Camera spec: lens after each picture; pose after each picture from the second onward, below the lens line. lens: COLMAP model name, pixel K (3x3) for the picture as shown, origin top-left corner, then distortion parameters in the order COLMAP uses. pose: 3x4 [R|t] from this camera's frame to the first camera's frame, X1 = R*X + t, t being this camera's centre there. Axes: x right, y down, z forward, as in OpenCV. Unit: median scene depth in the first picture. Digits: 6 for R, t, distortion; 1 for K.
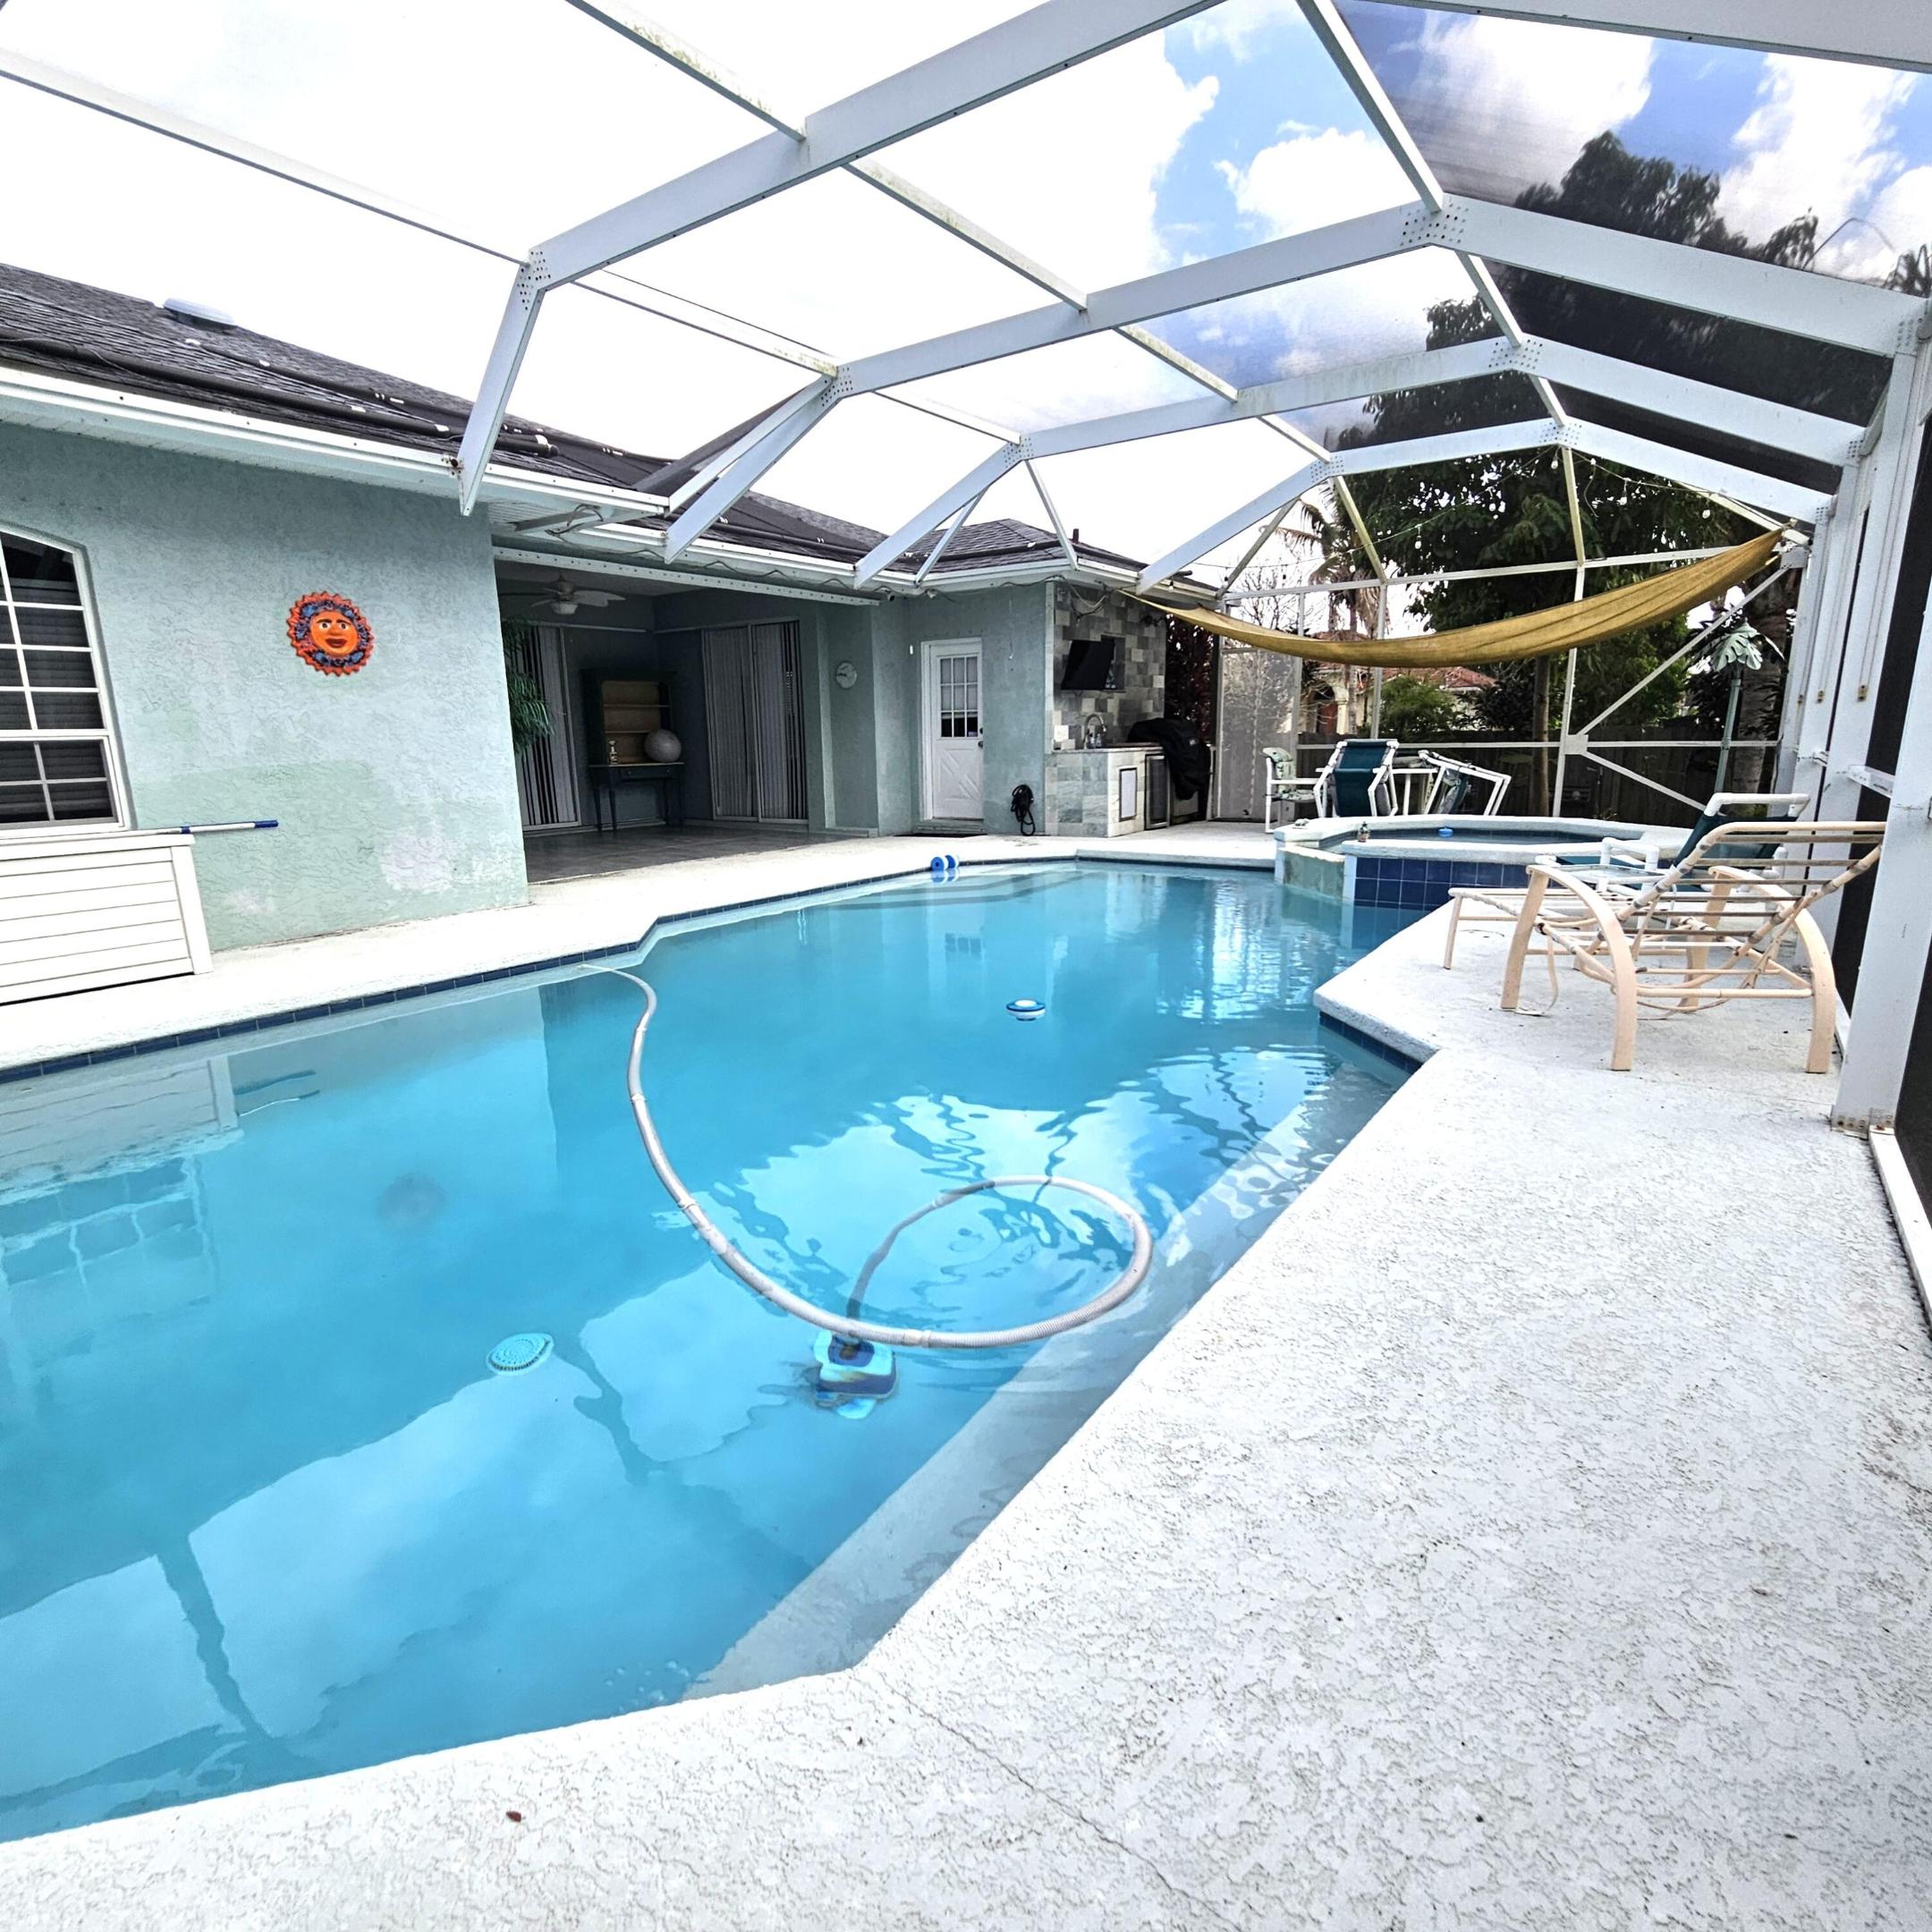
lens RADIAL K [[1071.2, 0, 969.8], [0, 1071.2, 979.5], [0, 0, 1]] dist [-0.007387, 0.002545]
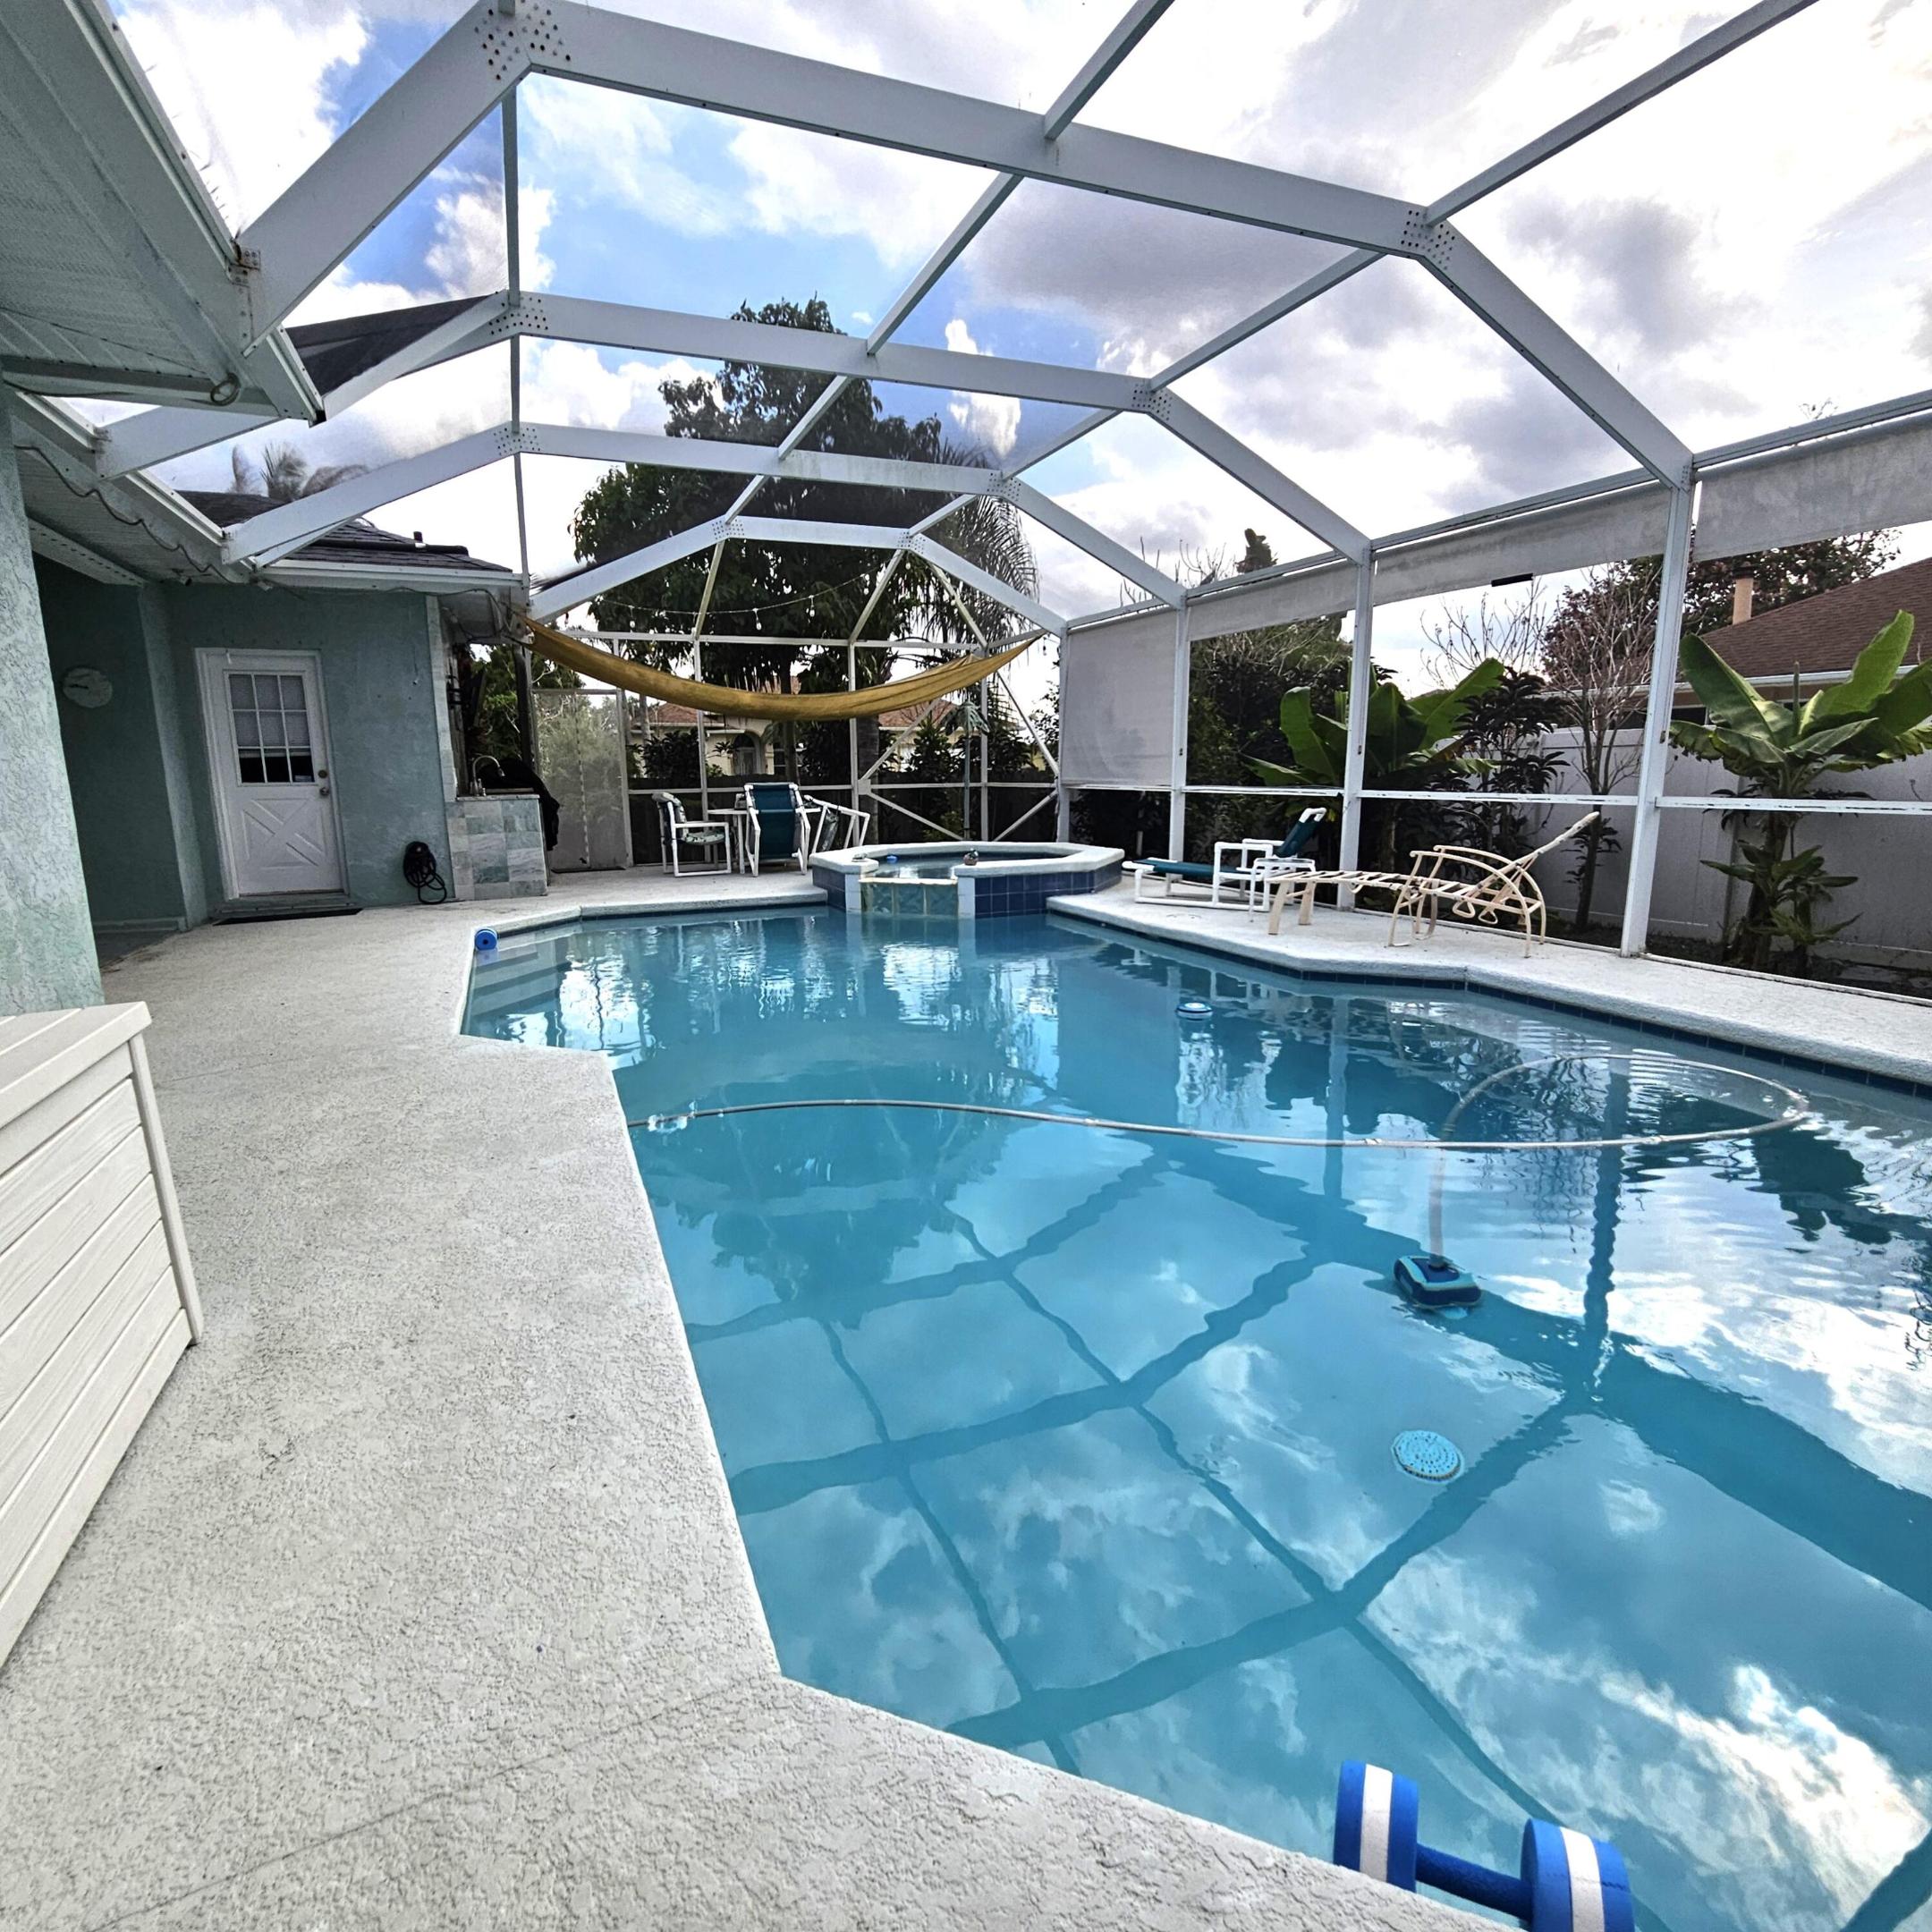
lens RADIAL K [[1071.2, 0, 968.9], [0, 1071.2, 965.4], [0, 0, 1]] dist [-0.007387, 0.002545]
pose [[0.489614, -0.143665, 0.860022, -0.448436], [0.195335, 0.979336, 0.052391, -0.052762], [-0.849778, 0.142341, 0.507559, 0.260470]]
